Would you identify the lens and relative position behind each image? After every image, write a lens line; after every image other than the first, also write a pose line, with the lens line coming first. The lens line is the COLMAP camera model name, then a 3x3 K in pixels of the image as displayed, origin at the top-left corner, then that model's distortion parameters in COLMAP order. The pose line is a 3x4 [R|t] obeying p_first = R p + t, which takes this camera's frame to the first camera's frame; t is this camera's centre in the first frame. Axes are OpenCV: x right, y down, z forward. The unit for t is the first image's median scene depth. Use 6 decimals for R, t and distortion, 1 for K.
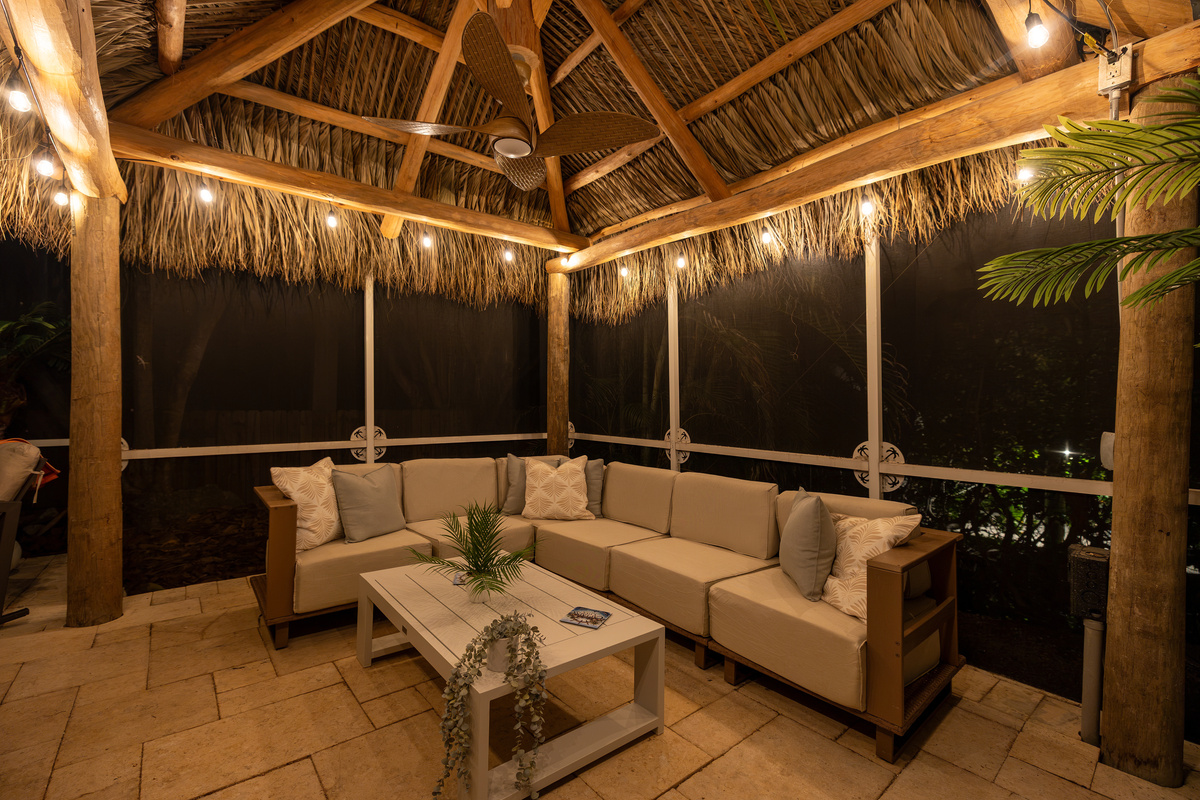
lens RADIAL K [[531.9, 0, 600.0], [0, 531.9, 400.0], [0, 0, 1]] dist [-0.000415, 0.000038]
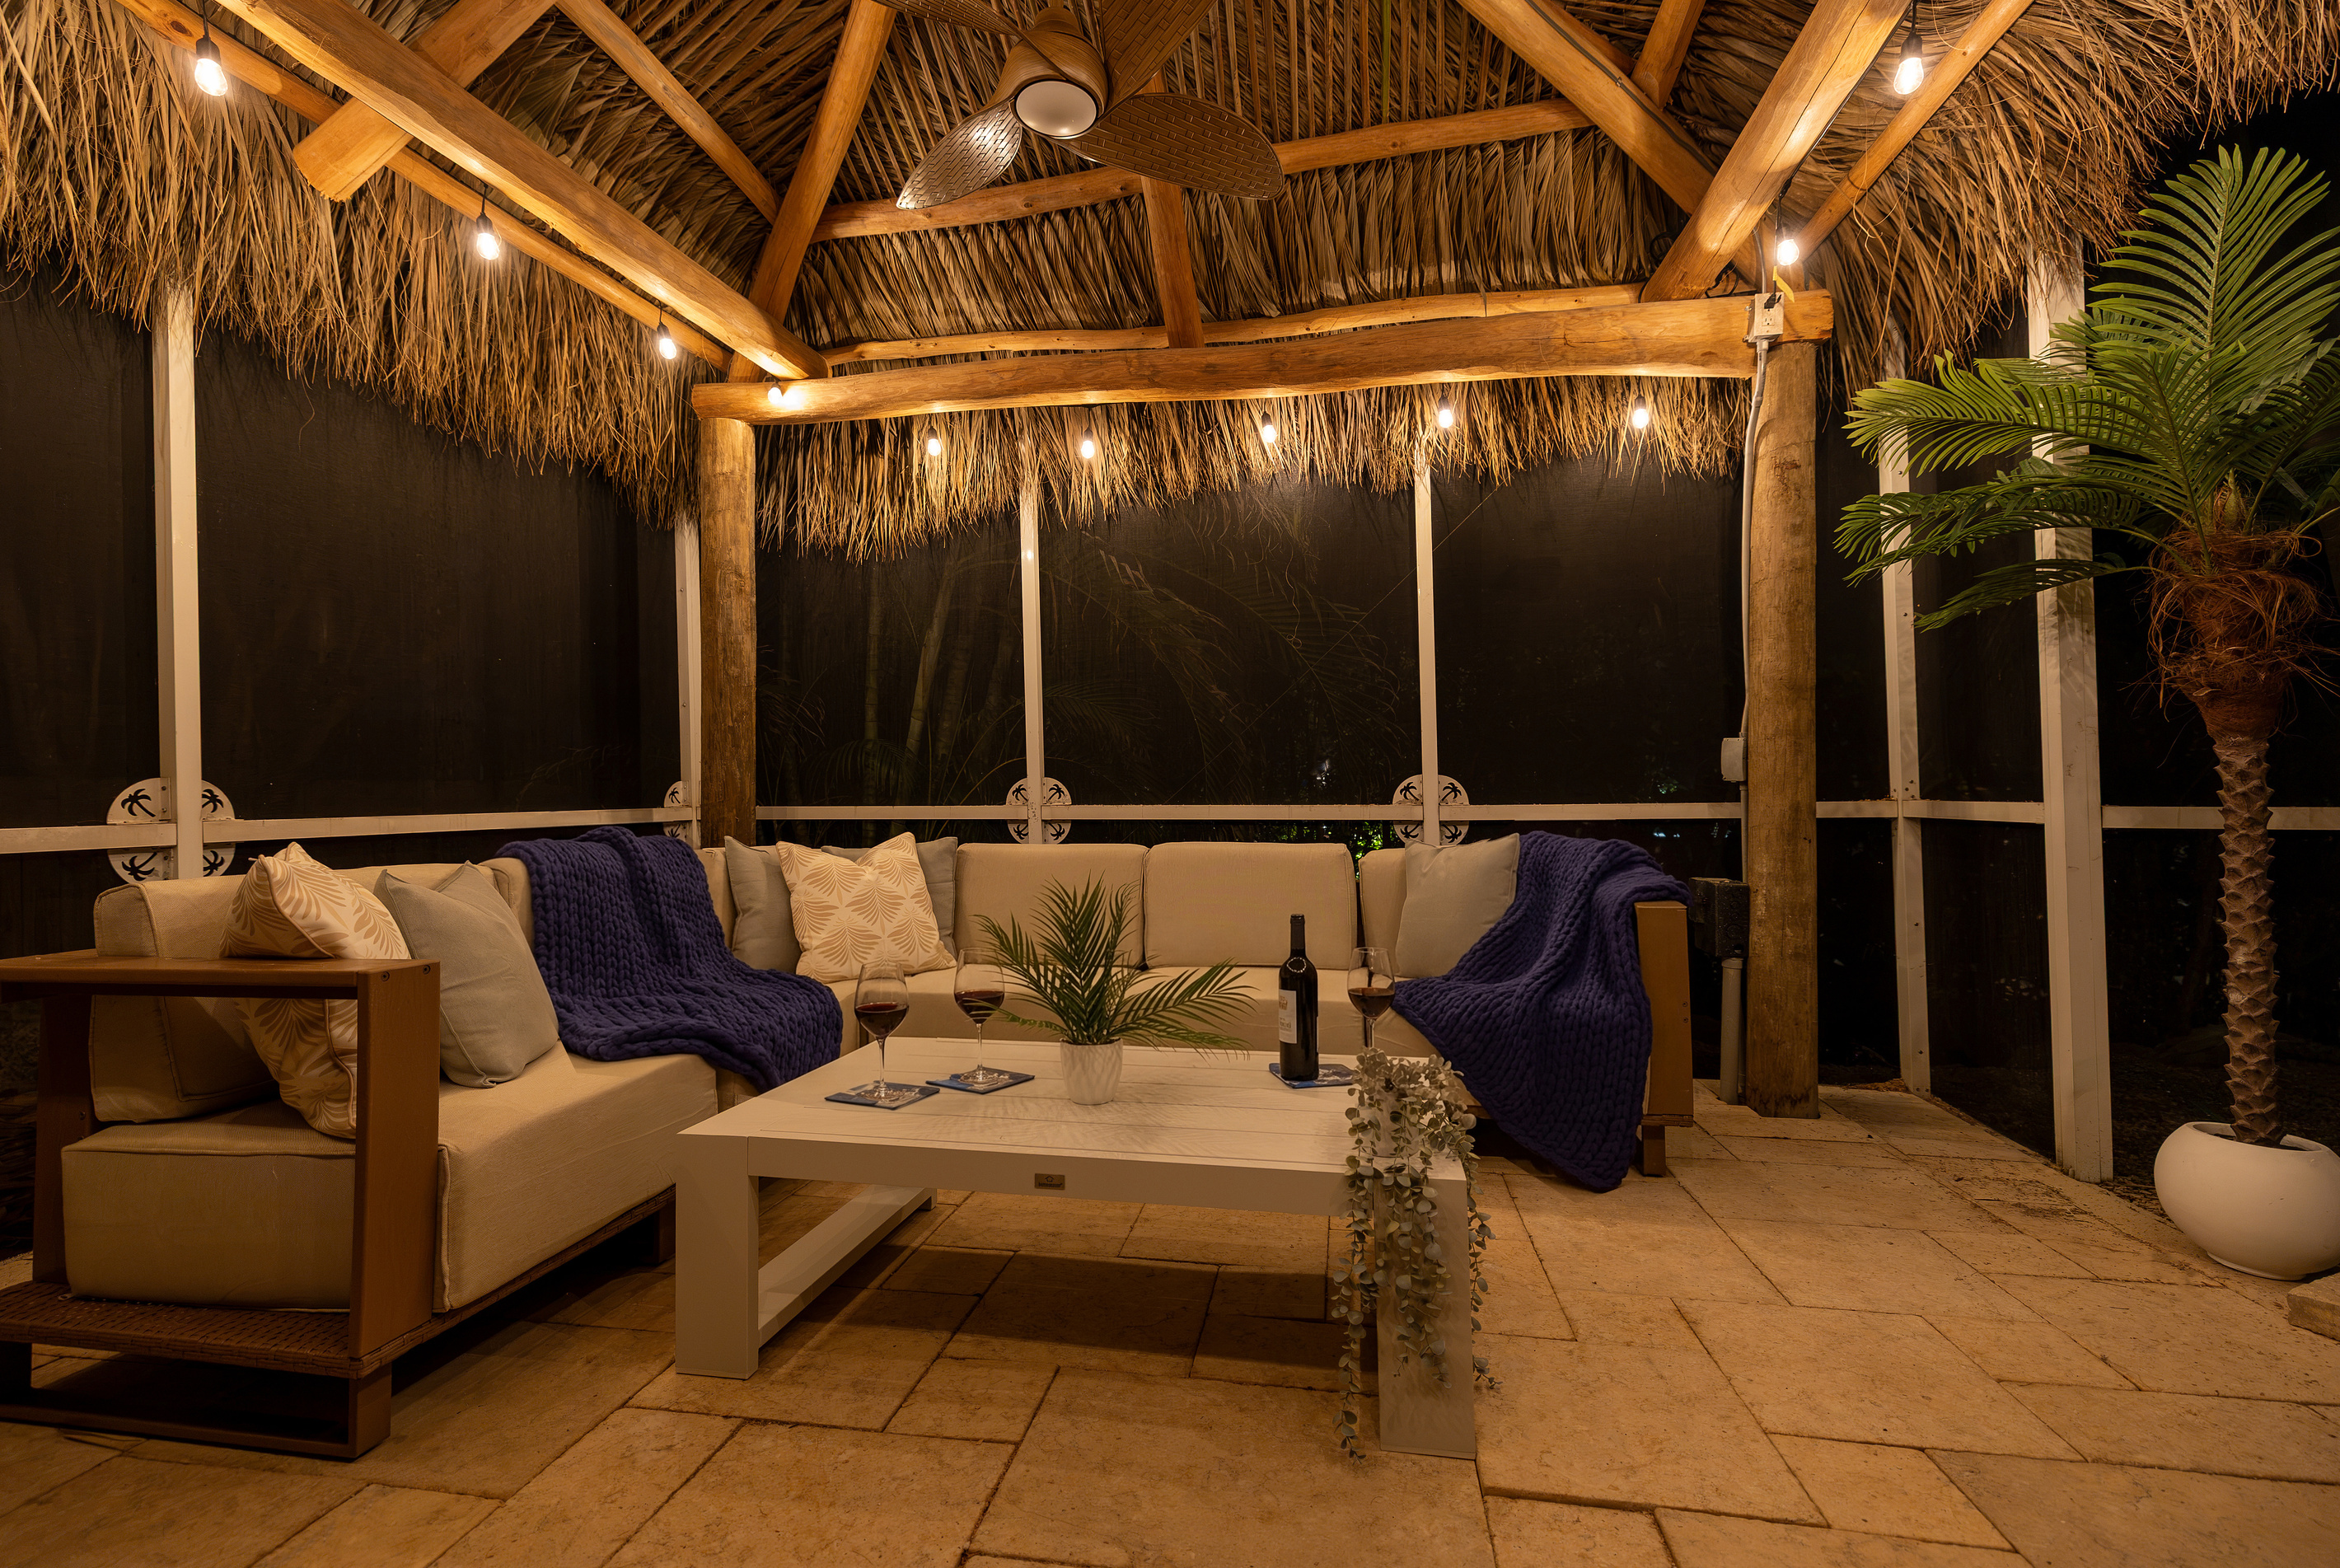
lens RADIAL K [[1071.2, 0, 1170.0], [0, 1071.2, 784.0], [0, 0, 1]] dist [-0.003108, -0.000323]
pose [[0.745305, -0.005820, 0.666698, -0.586893], [0.014096, 0.999876, -0.007029, 0.091126], [-0.666574, 0.014637, 0.745295, 0.218102]]
